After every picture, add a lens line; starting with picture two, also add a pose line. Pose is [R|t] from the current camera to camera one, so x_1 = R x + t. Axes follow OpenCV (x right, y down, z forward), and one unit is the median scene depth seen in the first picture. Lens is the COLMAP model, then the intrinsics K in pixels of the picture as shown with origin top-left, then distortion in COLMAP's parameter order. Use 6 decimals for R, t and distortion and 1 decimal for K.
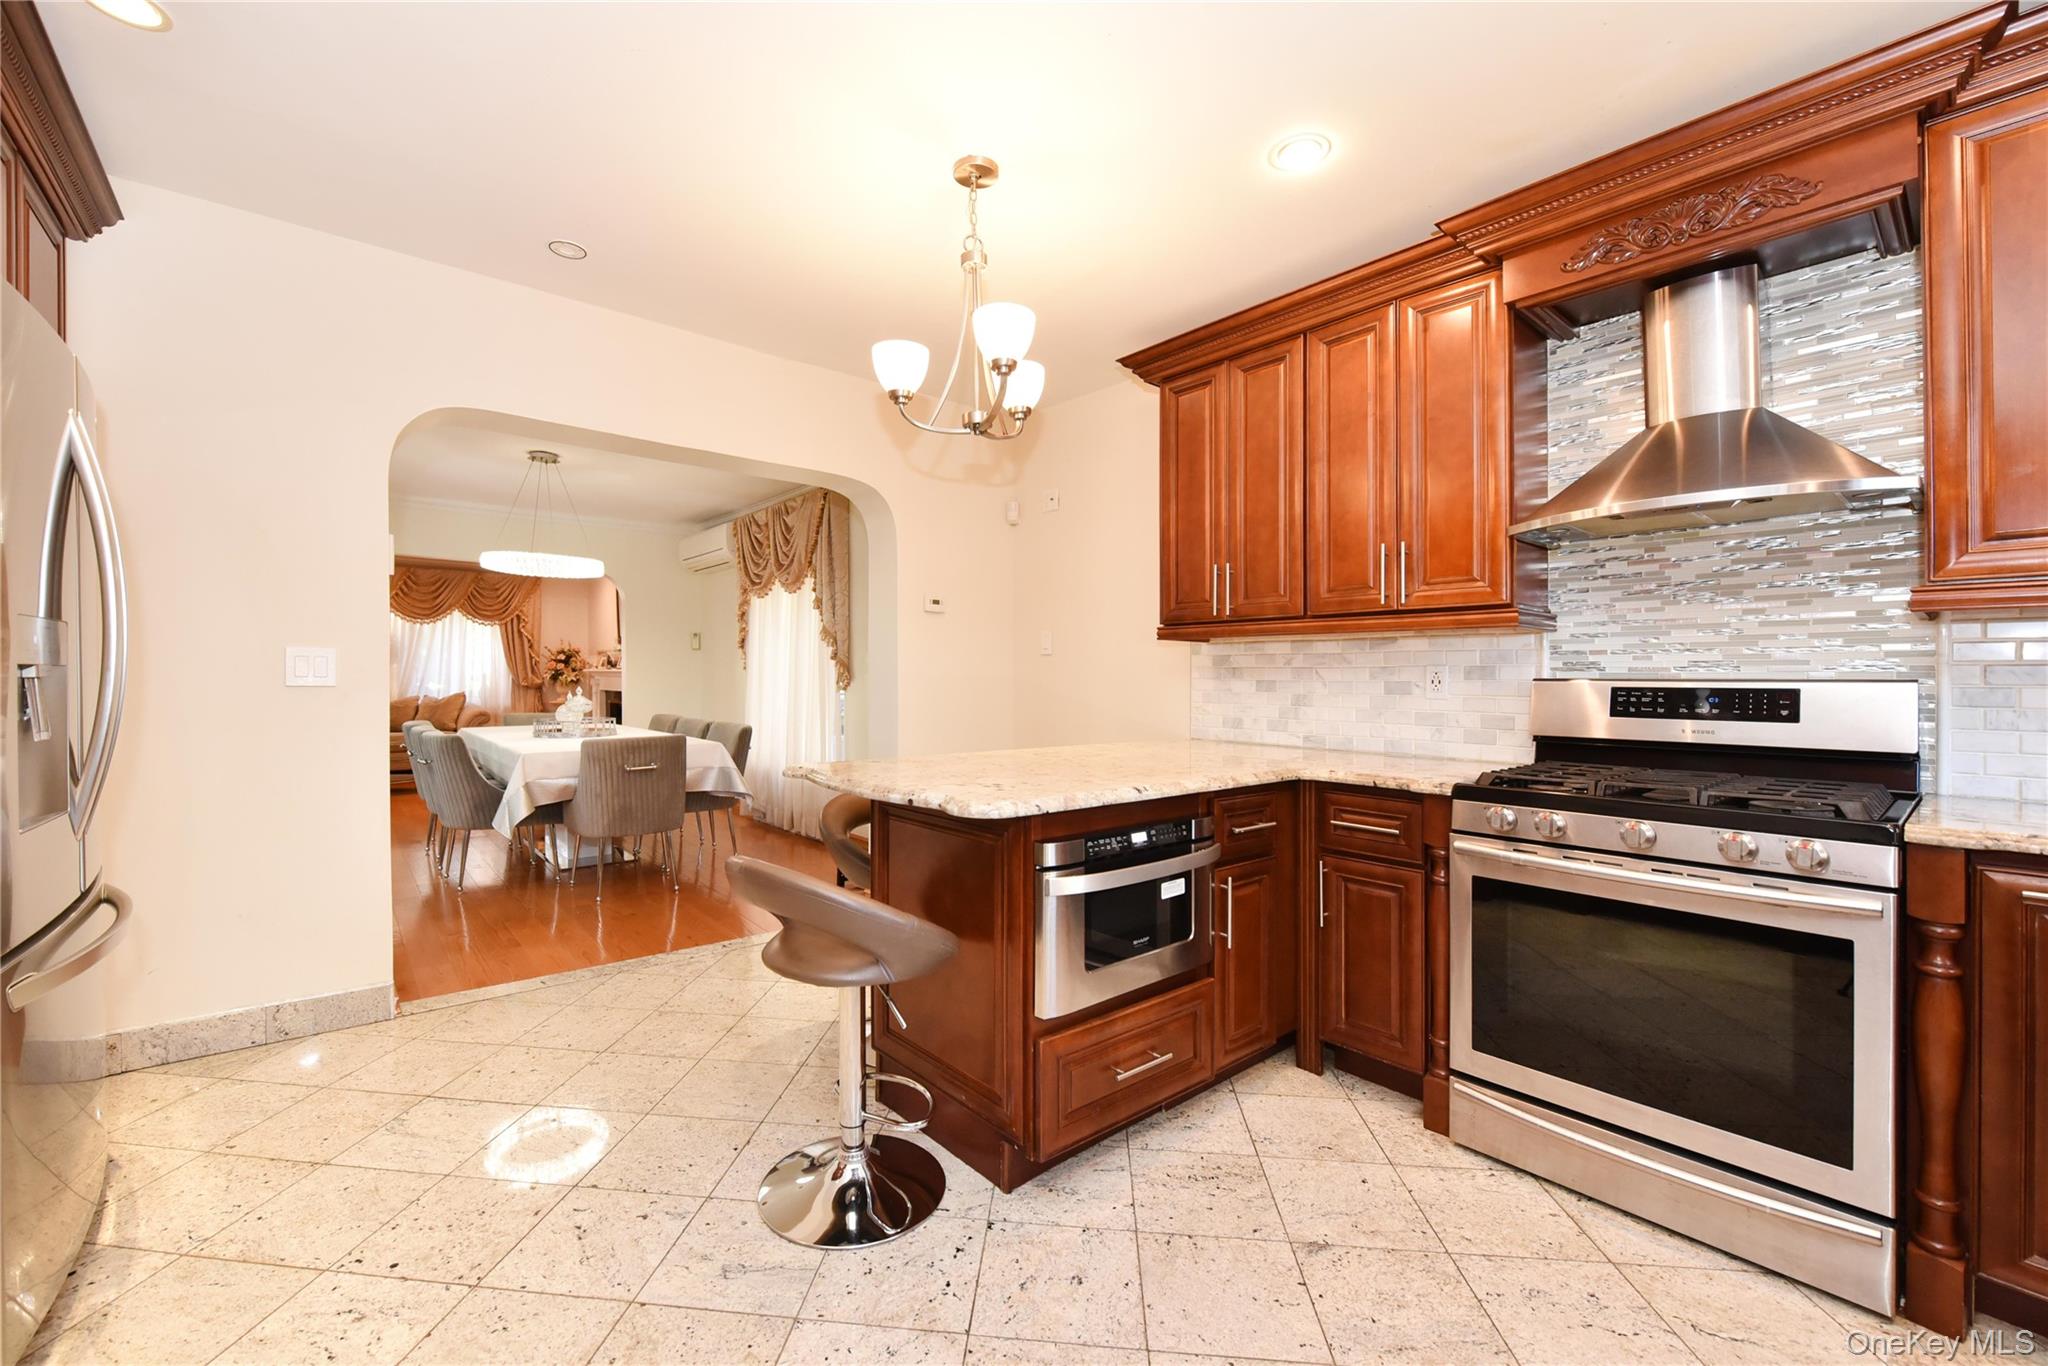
lens RADIAL K [[816.2, 0, 1031.3], [0, 816.2, 690.0], [0, 0, 1]] dist [-0.006515, 0.000051]
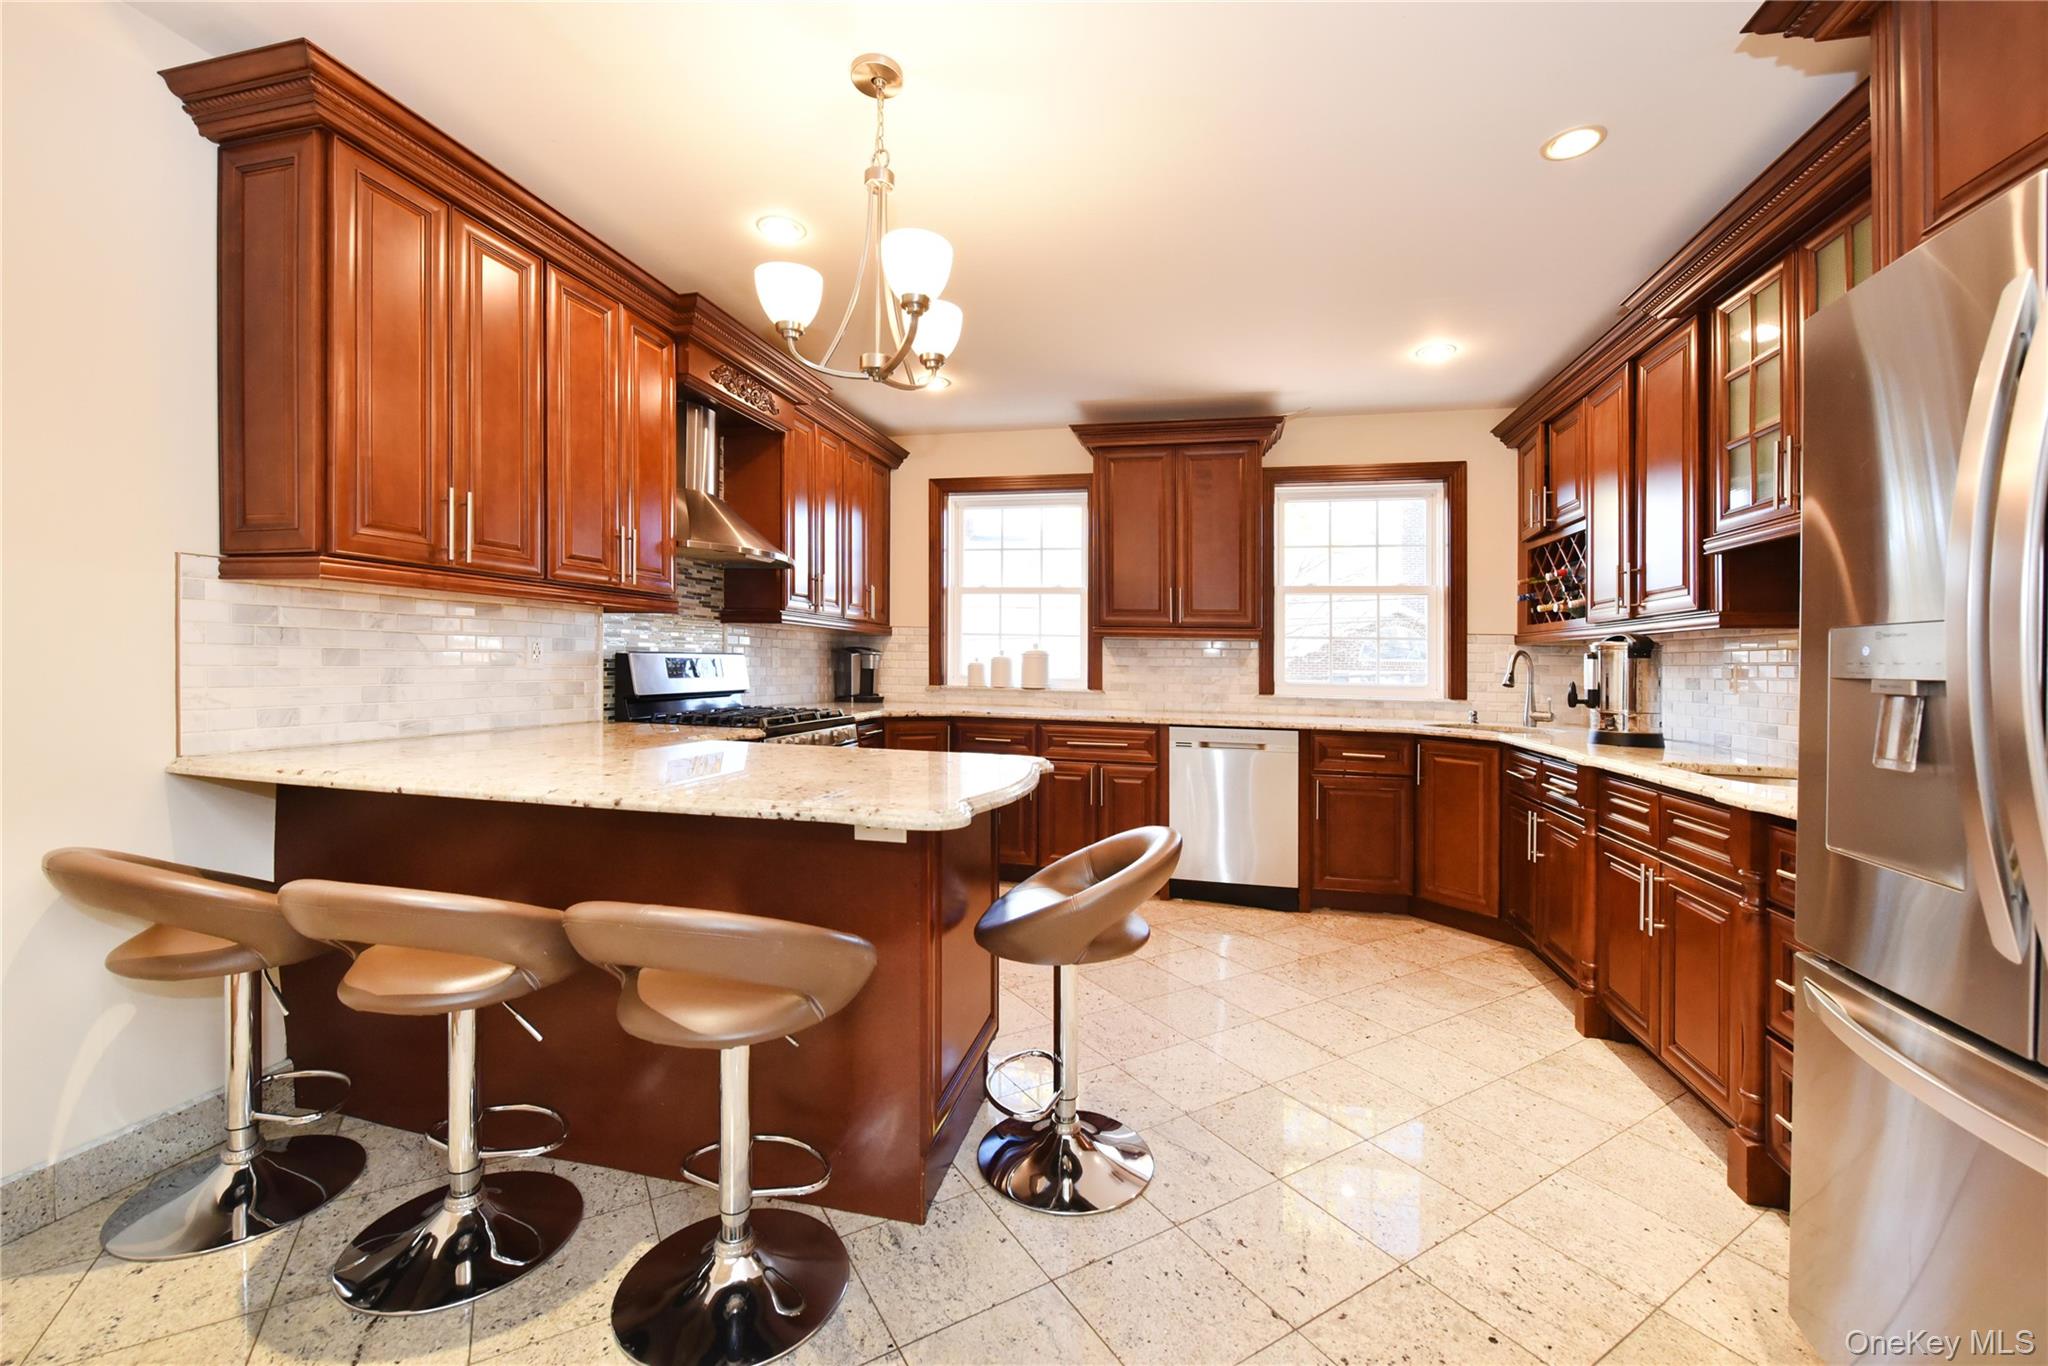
lens RADIAL K [[816.2, 0, 1011.4], [0, 816.2, 663.1], [0, 0, 1]] dist [-0.006515, 0.000051]
pose [[-0.575613, -0.025232, 0.817333, -0.567356], [-0.019031, 0.999666, 0.017458, -0.021576], [-0.817501, -0.005506, -0.575901, 0.928832]]
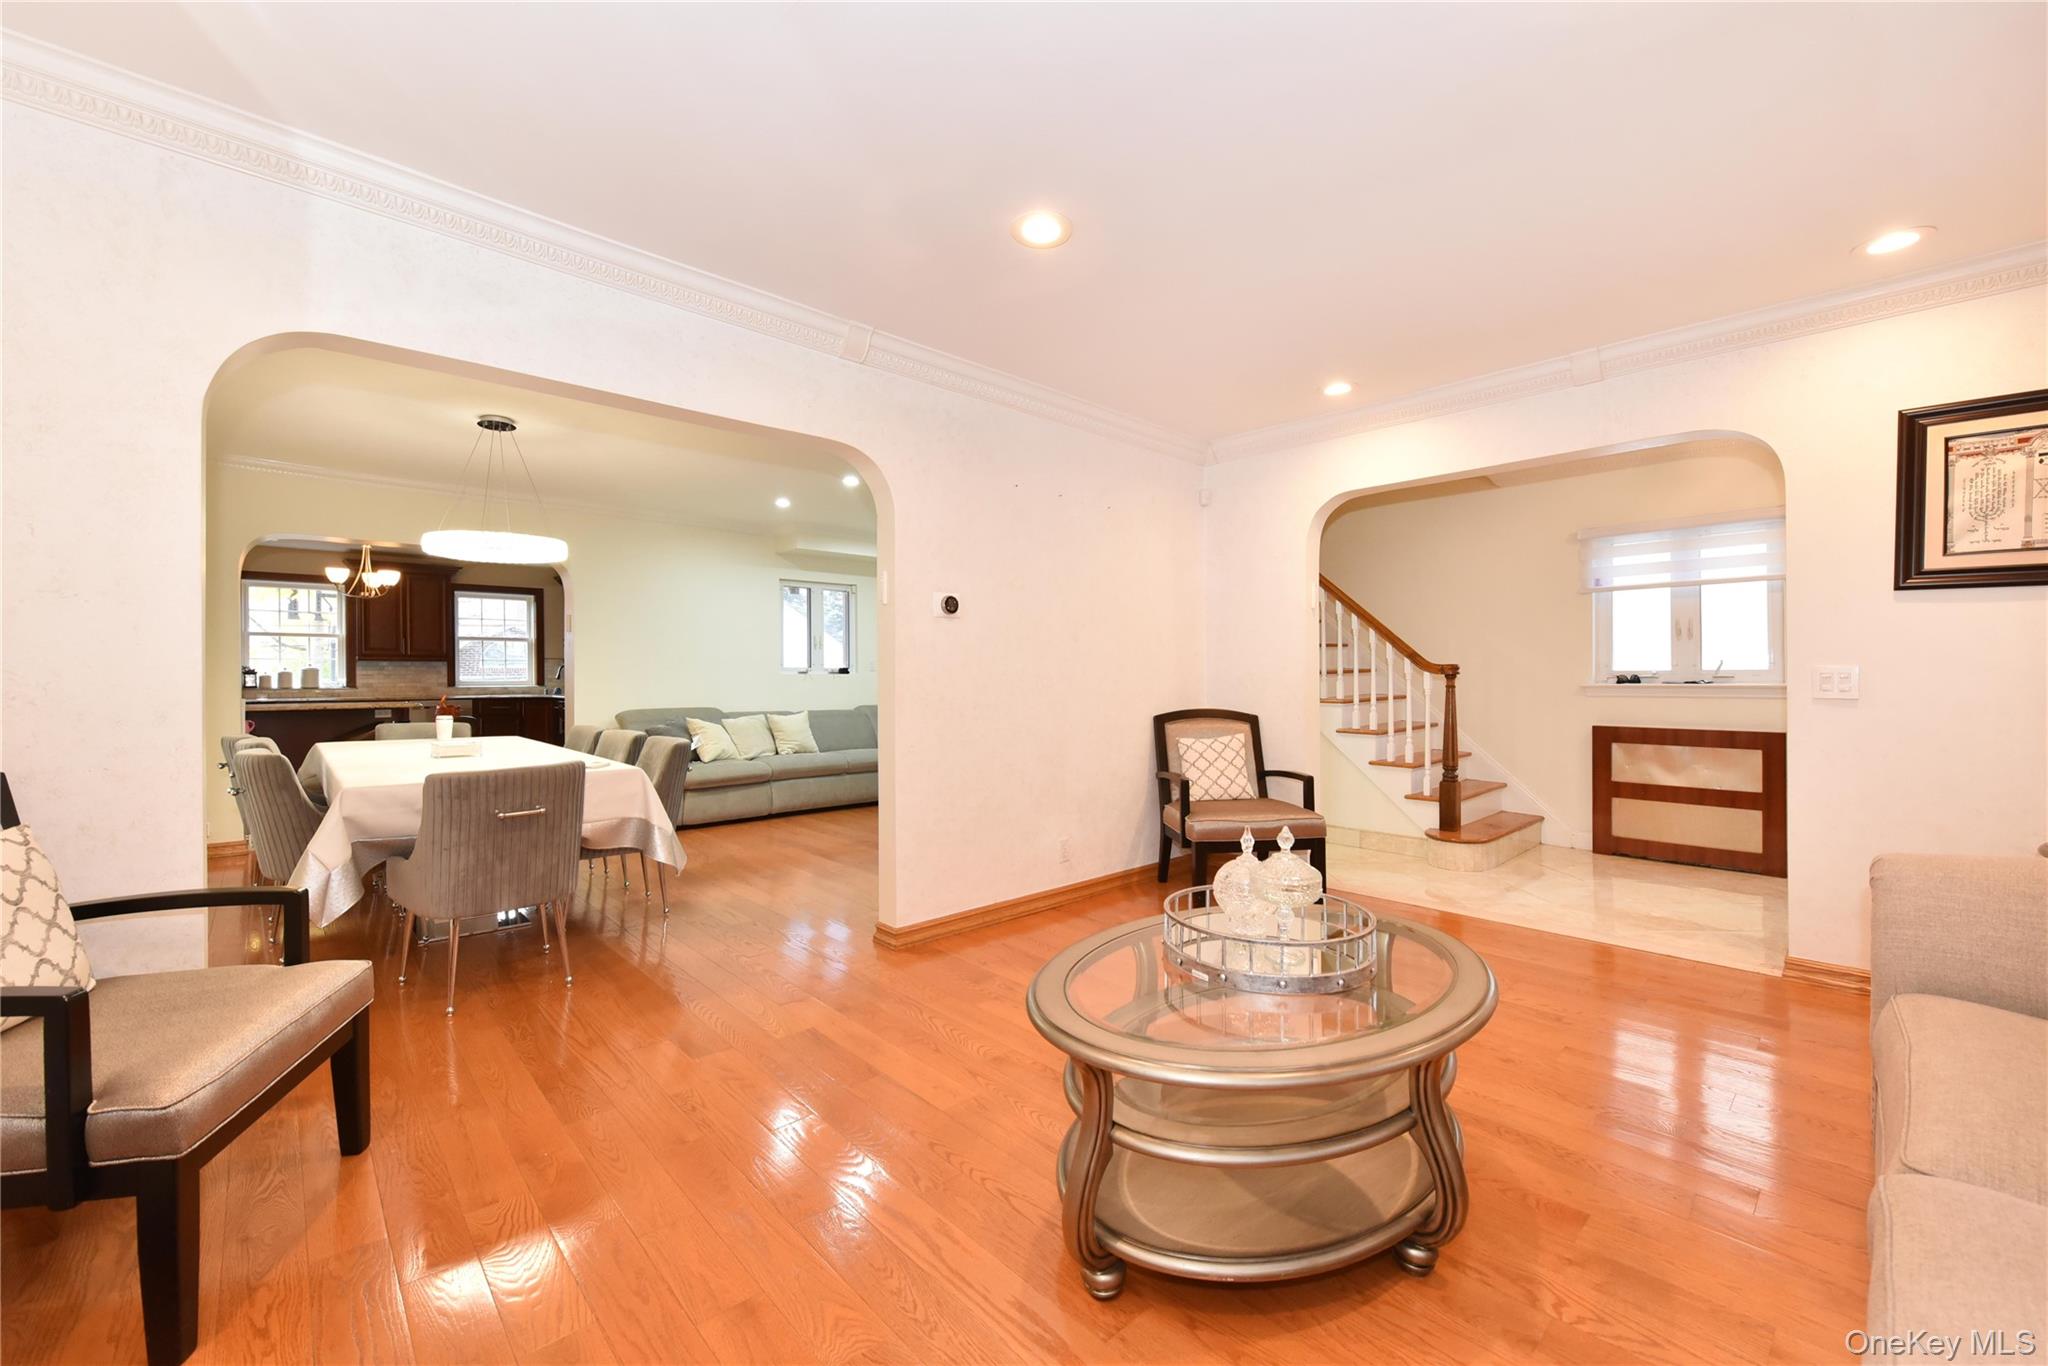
lens RADIAL K [[816.2, 0, 1021.6], [0, 816.2, 649.0], [0, 0, 1]] dist [-0.006515, 0.000051]
pose [[-0.999642, -0.008037, -0.025517, -1.802615], [-0.007593, 0.999819, -0.017455, -0.056776], [0.025653, -0.017255, -0.999522, 2.976481]]
